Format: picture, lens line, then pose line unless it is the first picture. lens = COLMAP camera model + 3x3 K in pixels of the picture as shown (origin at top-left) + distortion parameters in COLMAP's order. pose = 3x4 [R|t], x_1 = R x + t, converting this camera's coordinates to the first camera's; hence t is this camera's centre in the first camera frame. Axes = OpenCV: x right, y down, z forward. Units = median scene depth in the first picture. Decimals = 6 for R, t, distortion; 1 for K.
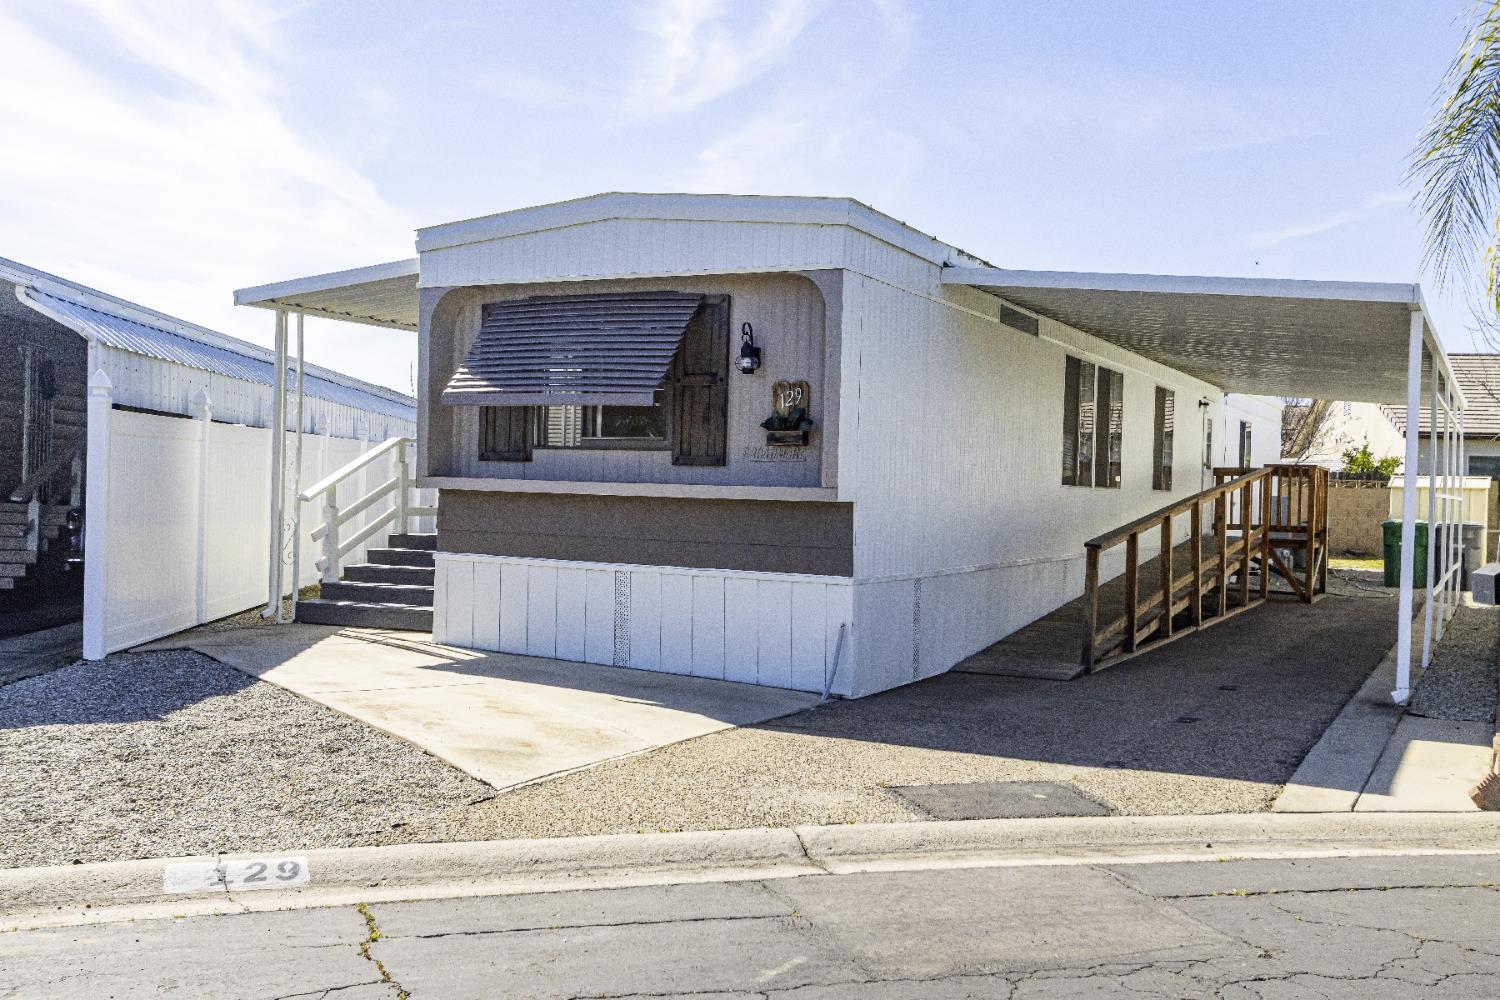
lens RADIAL K [[1539.7, 0, 751.2], [0, 1539.7, 500.0], [0, 0, 1]] dist [0.010455, 0.000000]
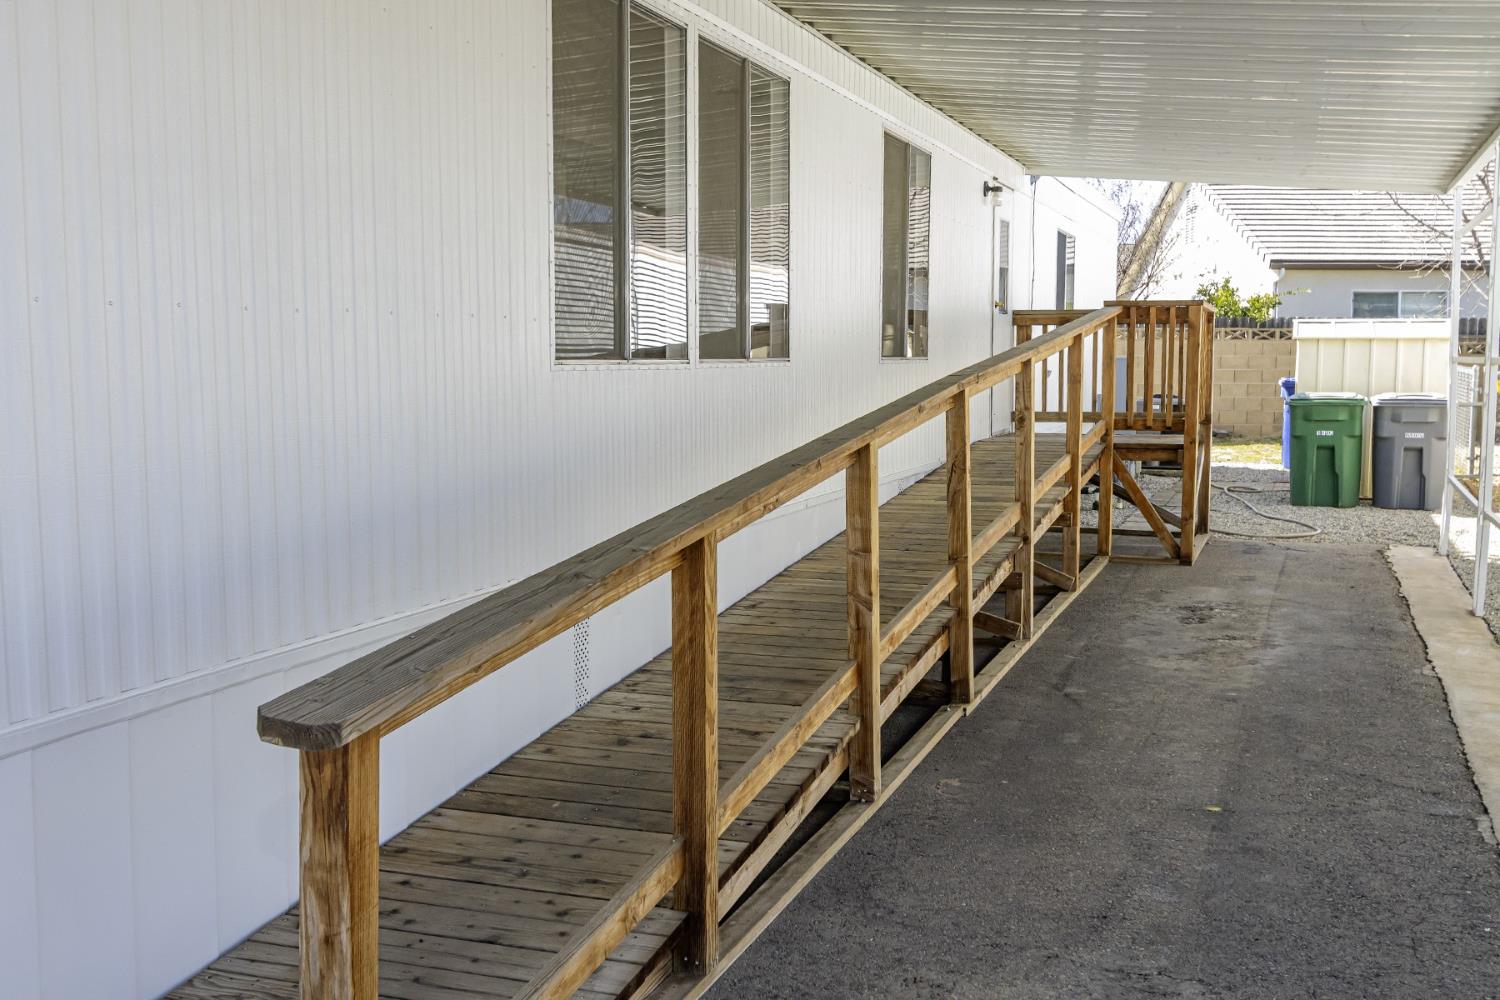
lens RADIAL K [[1539.7, 0, 748.9], [0, 1539.7, 498.1], [0, 0, 1]] dist [0.010455, 0.000000]
pose [[0.993191, -0.034071, 0.111400, 0.145454], [0.023985, 0.995594, 0.090652, -0.006701], [-0.113997, -0.087363, 0.989632, 0.468531]]
